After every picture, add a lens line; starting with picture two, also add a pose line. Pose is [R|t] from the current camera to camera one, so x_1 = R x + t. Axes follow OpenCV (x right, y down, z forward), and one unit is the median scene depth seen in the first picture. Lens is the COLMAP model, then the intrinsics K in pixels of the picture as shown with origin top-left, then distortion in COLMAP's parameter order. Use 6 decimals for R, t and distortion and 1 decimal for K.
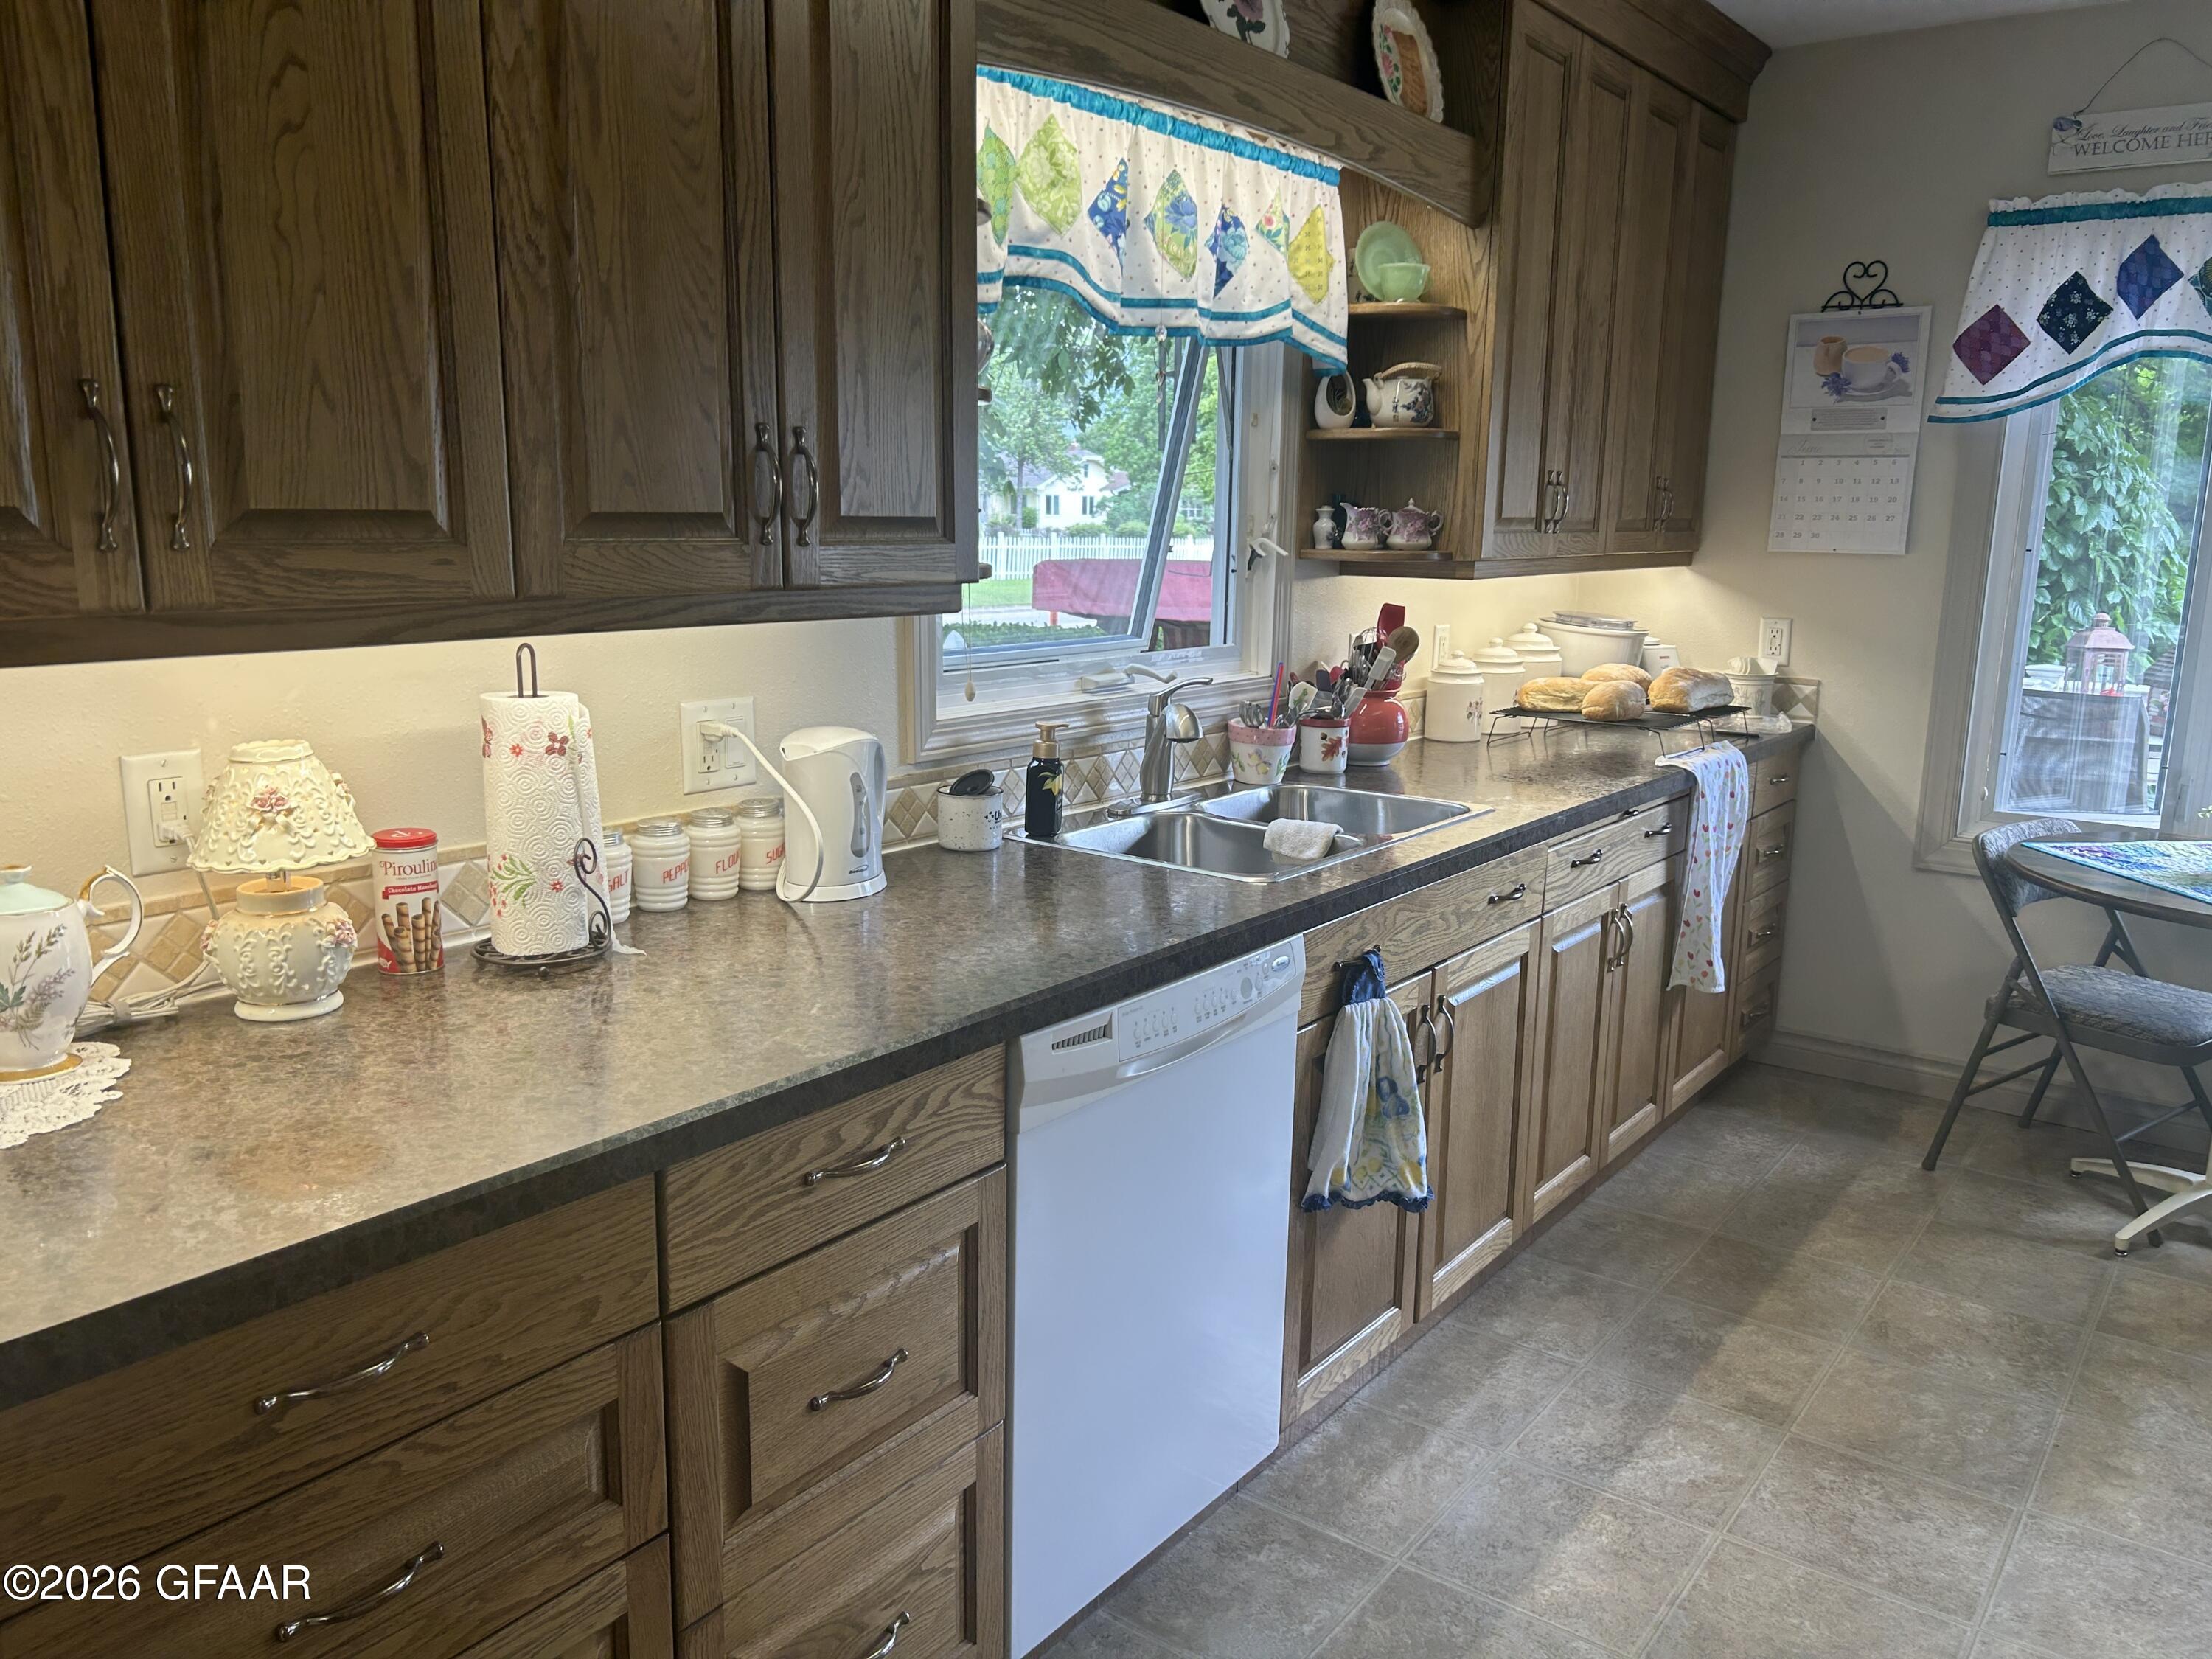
lens RADIAL K [[1676.0, 0, 1113.0], [0, 1676.0, 861.1], [0, 0, 1]] dist [0.049163, -0.048347]
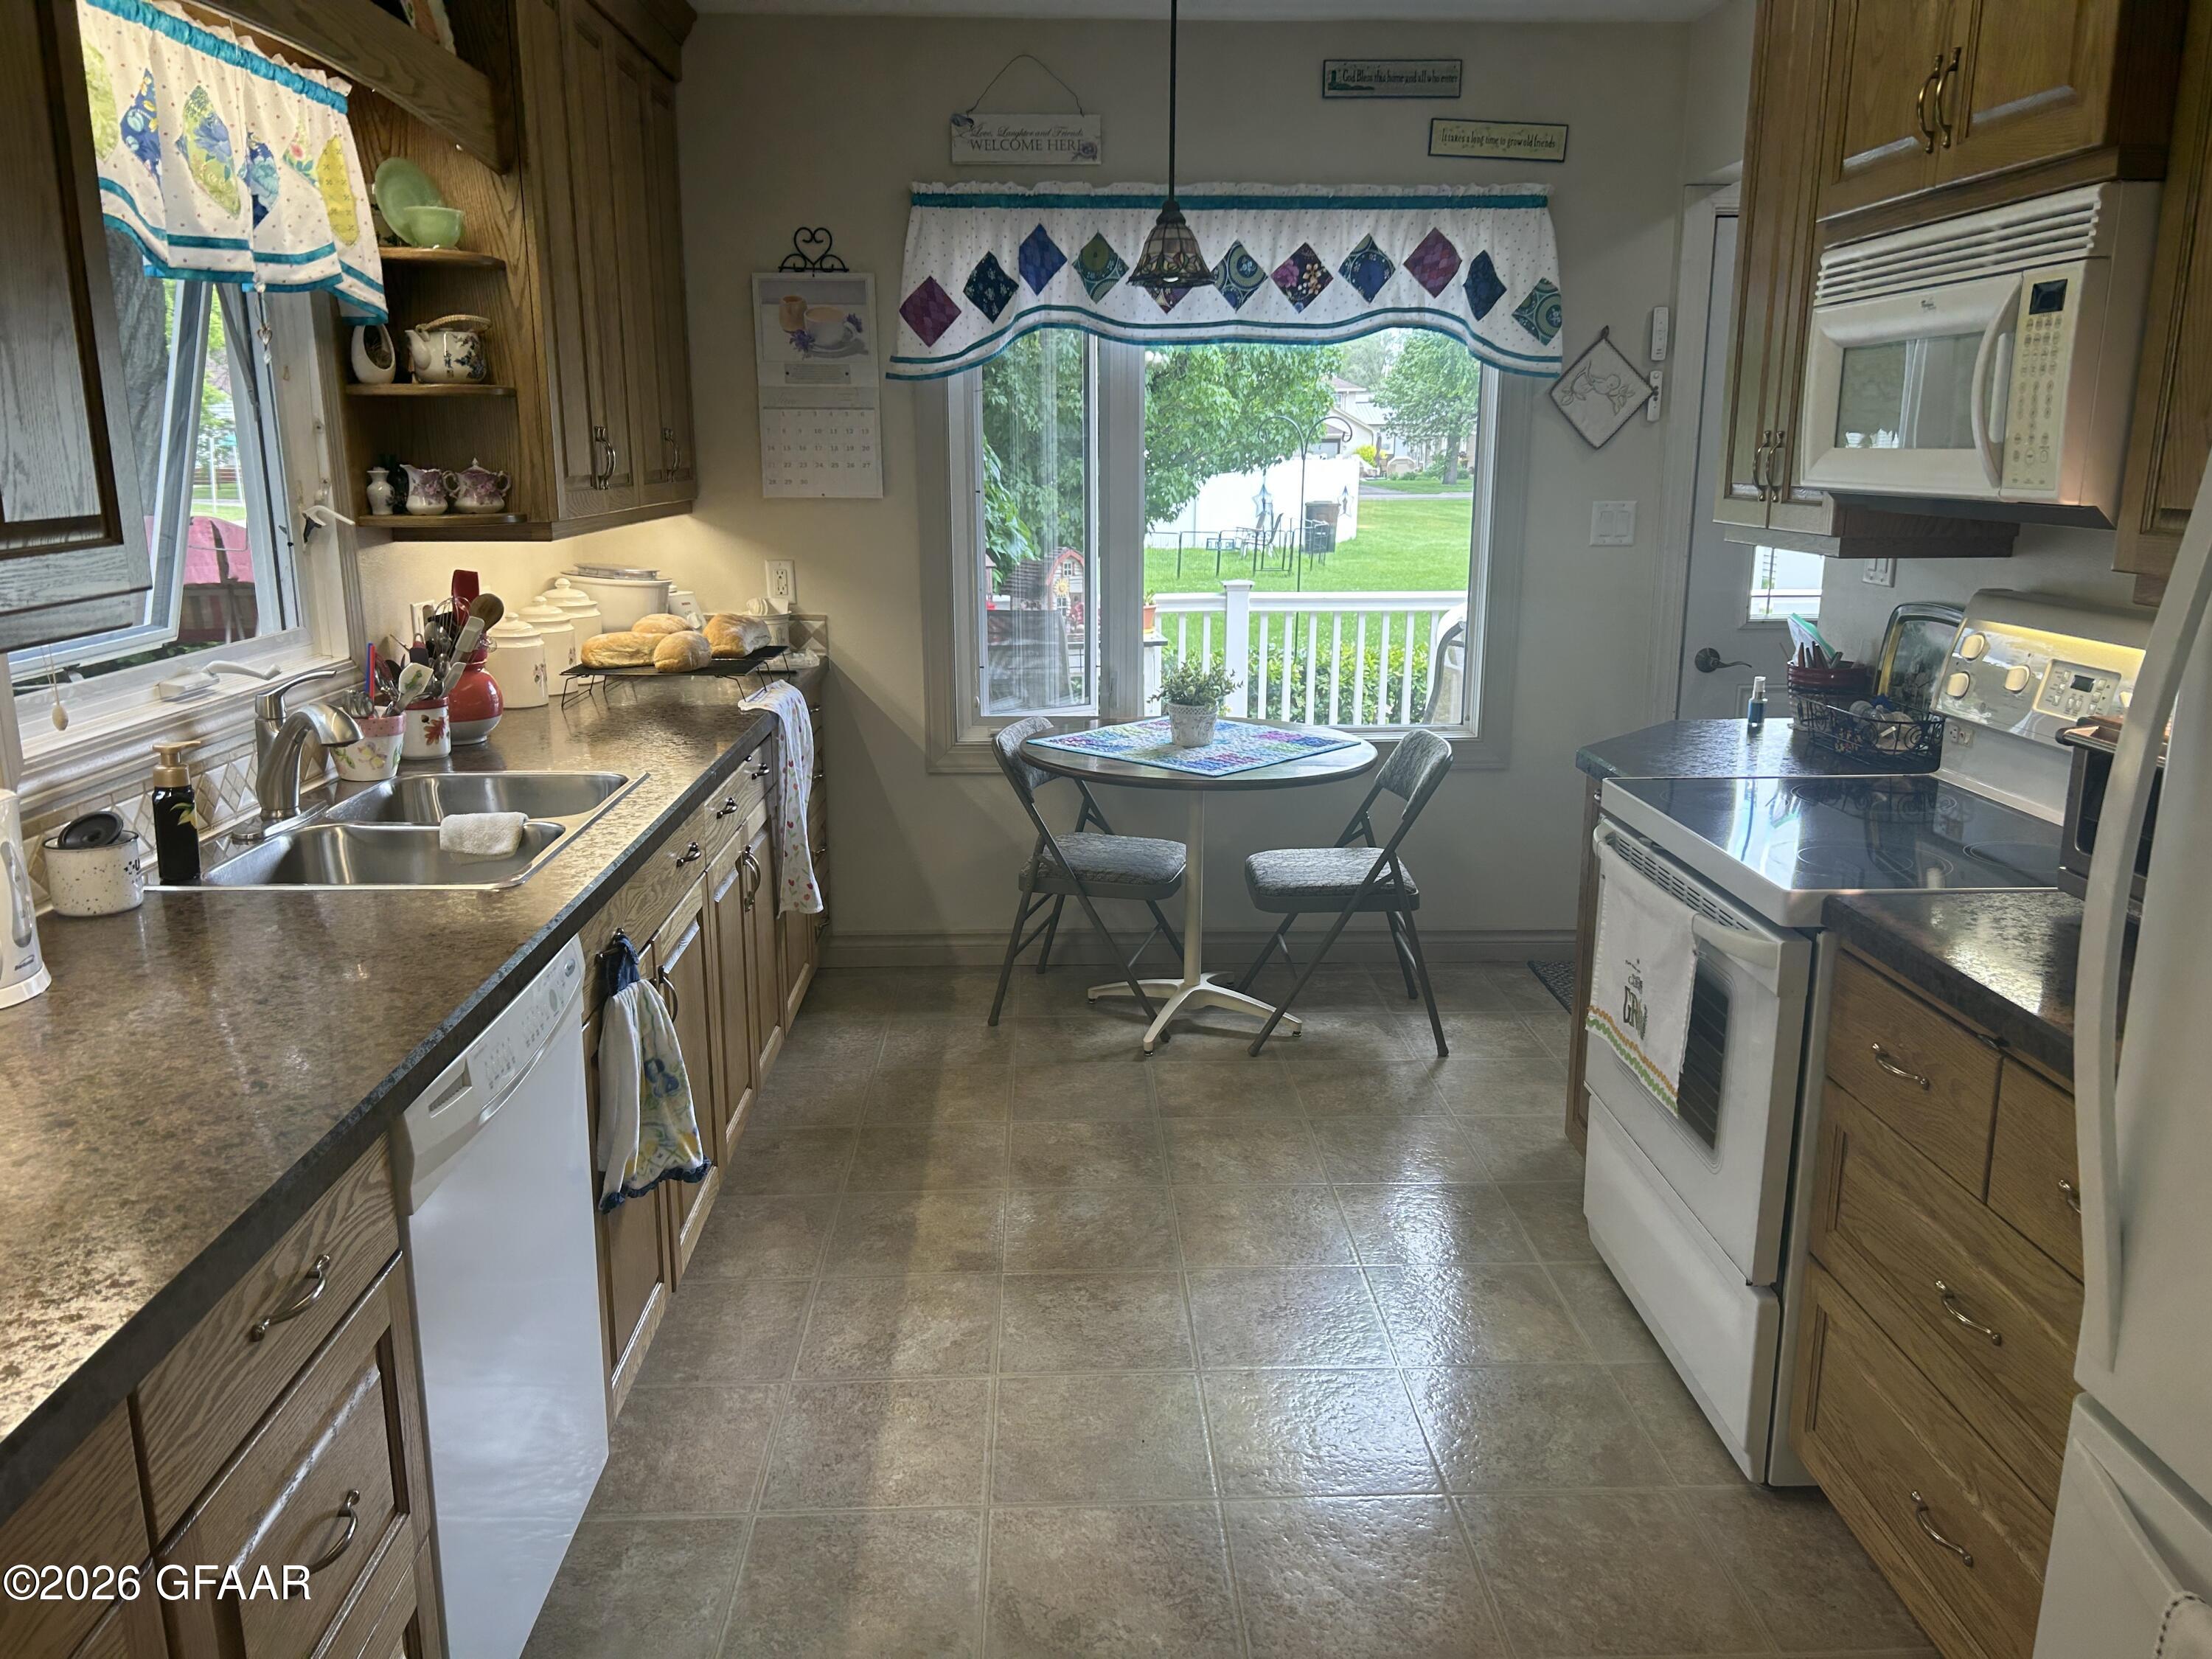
lens RADIAL K [[1669.0, 0, 1109.7], [0, 1669.0, 857.4], [0, 0, 1]] dist [0.090573, -0.139237]
pose [[0.774790, -0.169122, 0.609178, -0.157017], [0.144458, 0.985424, 0.089846, -0.027970], [-0.615493, 0.018389, 0.787928, 0.038205]]
